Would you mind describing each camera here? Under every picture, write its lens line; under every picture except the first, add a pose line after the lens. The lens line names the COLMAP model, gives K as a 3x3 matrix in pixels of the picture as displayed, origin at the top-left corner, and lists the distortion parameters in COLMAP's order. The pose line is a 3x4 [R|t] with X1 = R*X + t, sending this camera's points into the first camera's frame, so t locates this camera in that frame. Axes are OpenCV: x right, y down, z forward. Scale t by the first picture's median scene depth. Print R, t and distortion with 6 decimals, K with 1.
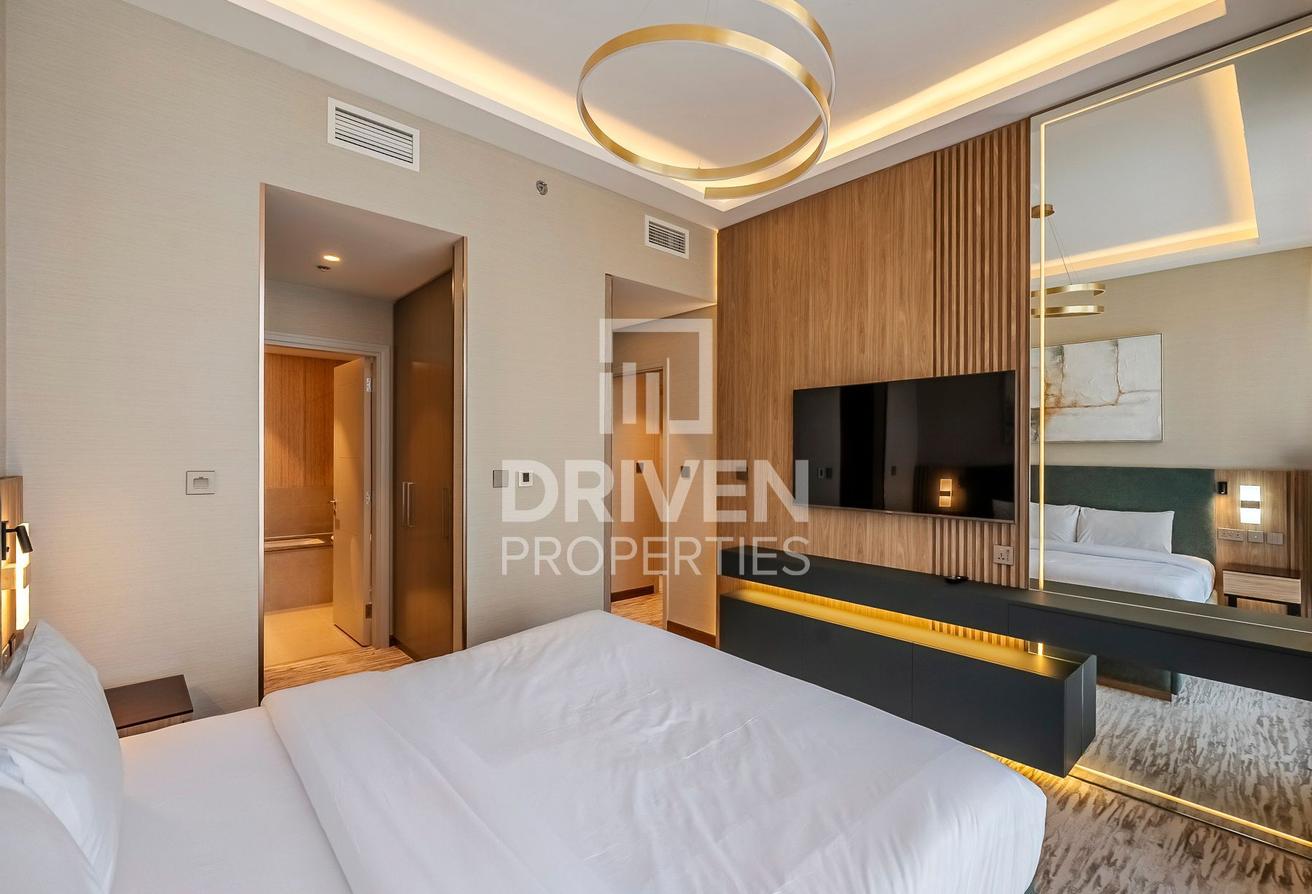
lens RADIAL K [[579.3, 0, 656.0], [0, 579.3, 447.0], [0, 0, 1]] dist [-0.002175, 0.000251]
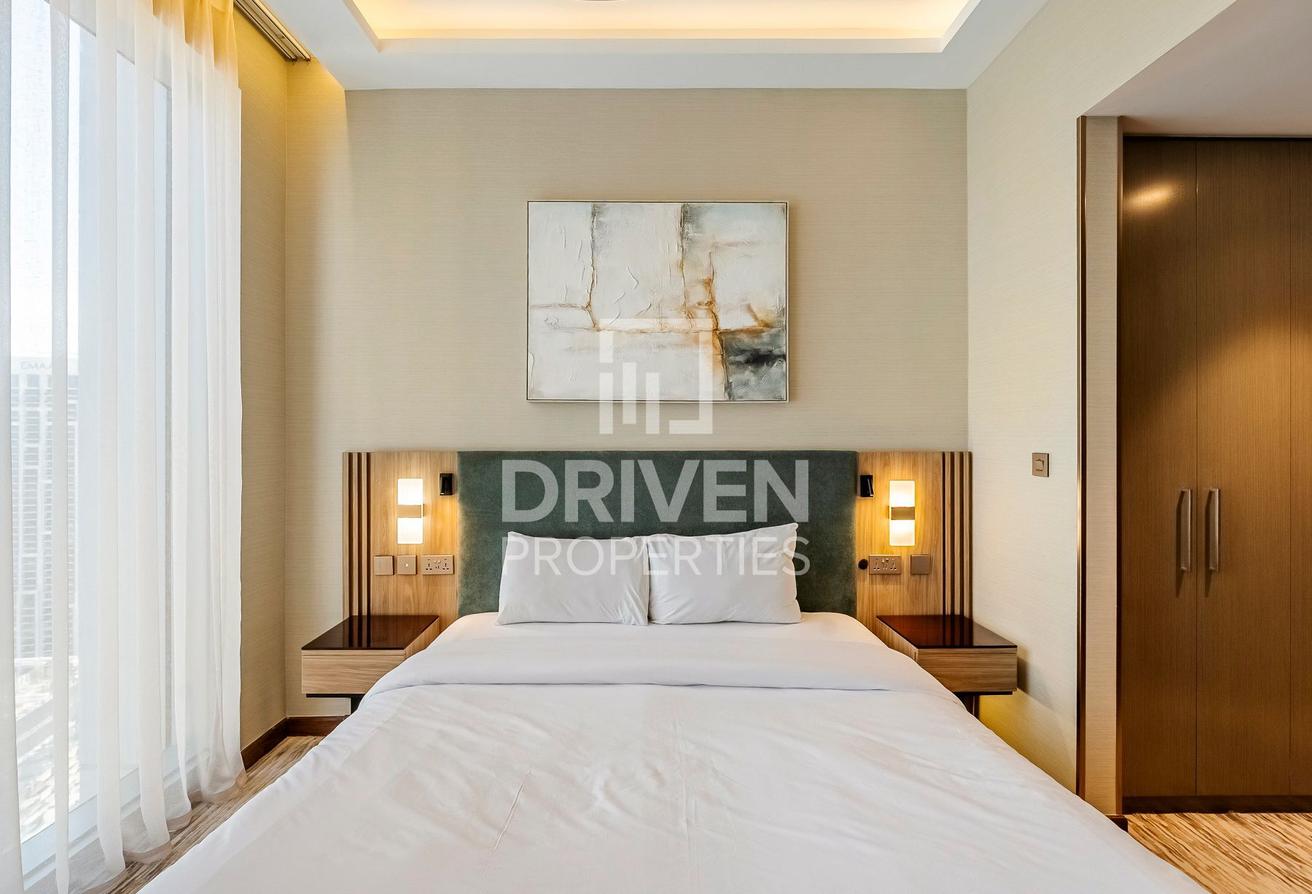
lens RADIAL K [[588.4, 0, 653.8], [0, 588.4, 432.0], [0, 0, 1]] dist [-0.001597, 0.000145]
pose [[-0.665438, -0.007538, -0.746415, 0.528960], [0.007268, 0.999836, -0.016577, 0.024881], [0.746418, -0.016456, -0.665274, 1.532178]]
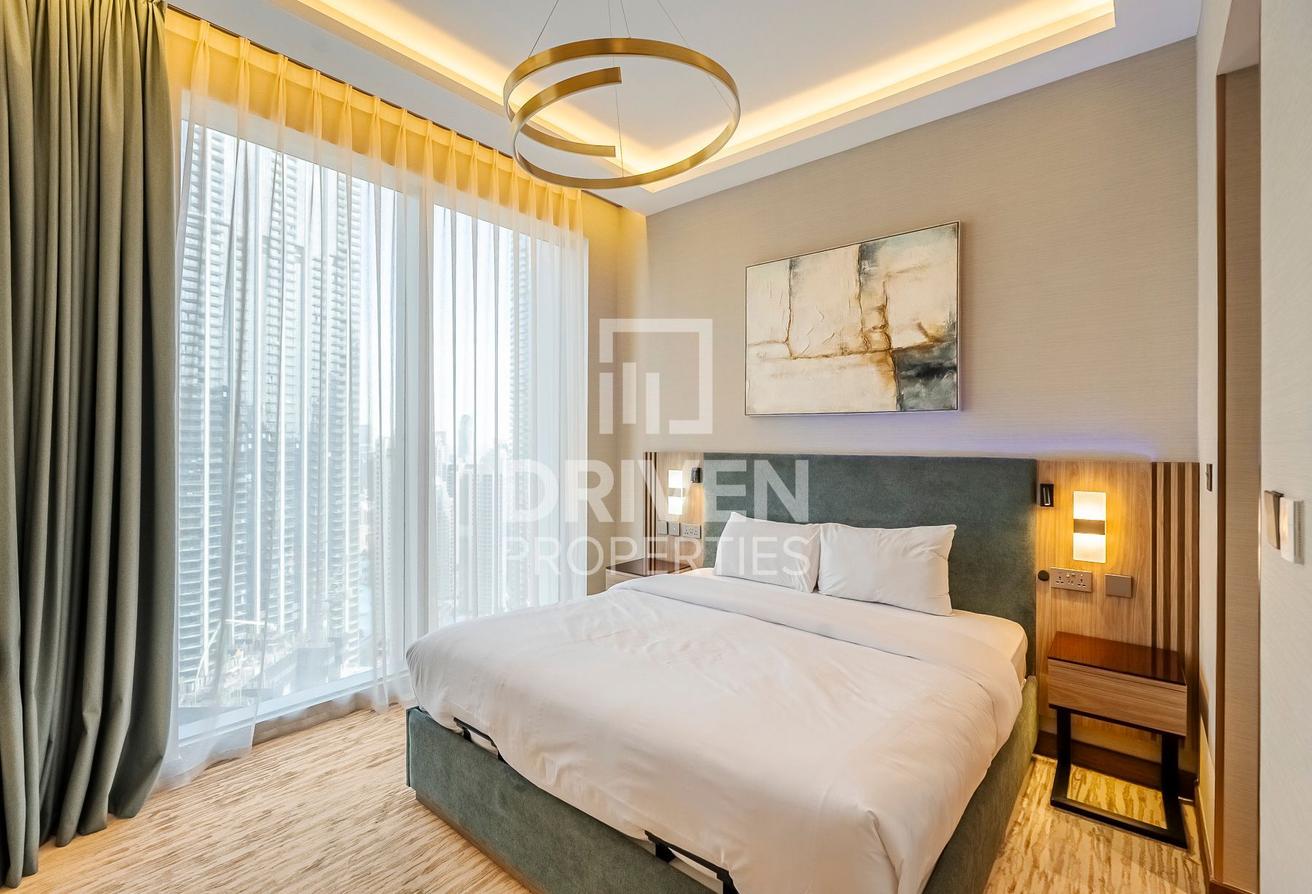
lens RADIAL K [[584.4, 0, 658.1], [0, 584.4, 436.2], [0, 0, 1]] dist [0.001800, 0.000240]
pose [[-0.990057, -0.010123, -0.140305, 0.184276], [-0.007265, 0.999756, -0.020870, 0.033417], [0.140482, -0.019643, -0.989888, 2.275088]]
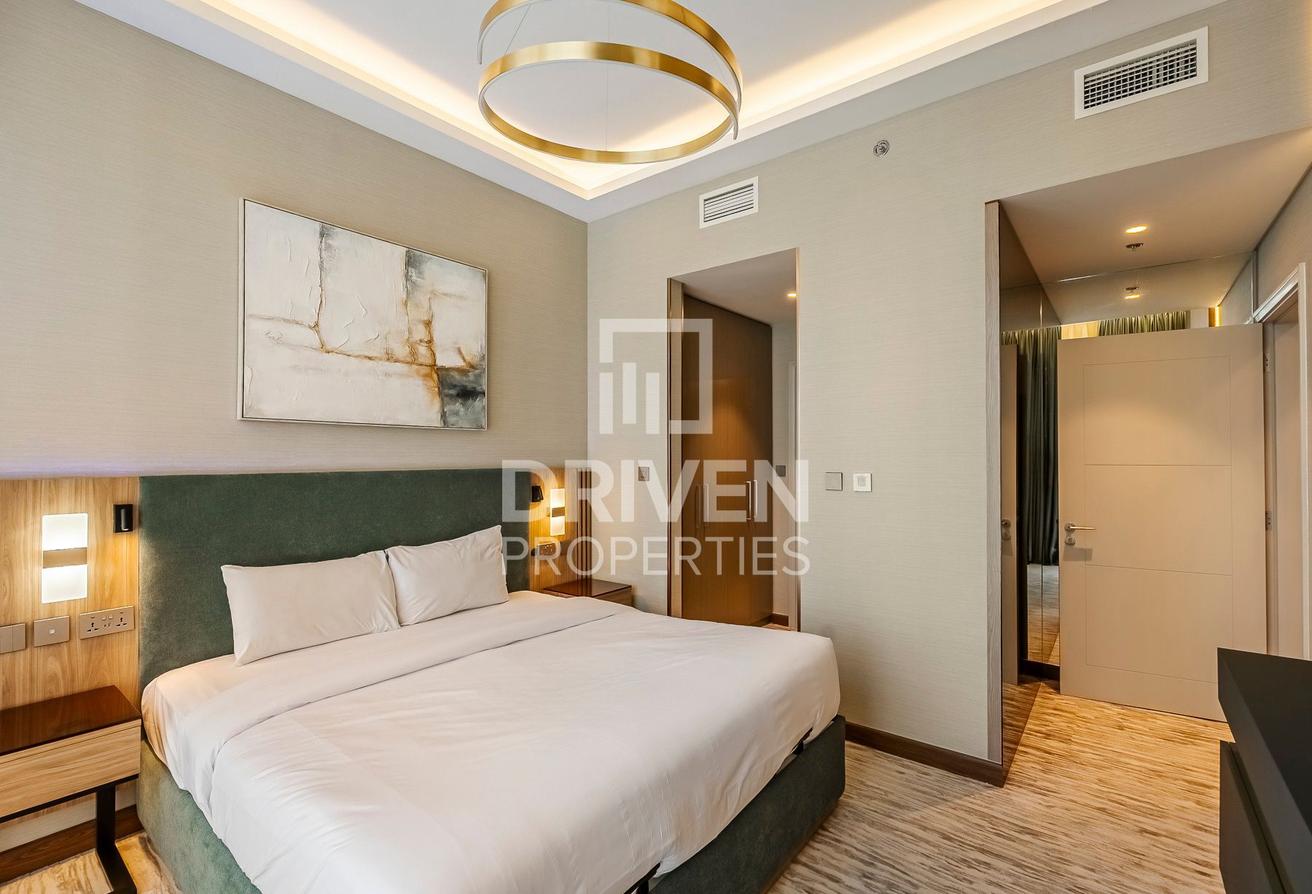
lens RADIAL K [[585.4, 0, 660.6], [0, 585.4, 448.7], [0, 0, 1]] dist [-0.002112, 0.000400]
pose [[0.170657, -0.017128, -0.985182, 1.149861], [0.014327, 0.999786, -0.014900, 0.021110], [0.985226, -0.011572, 0.170866, 0.987768]]
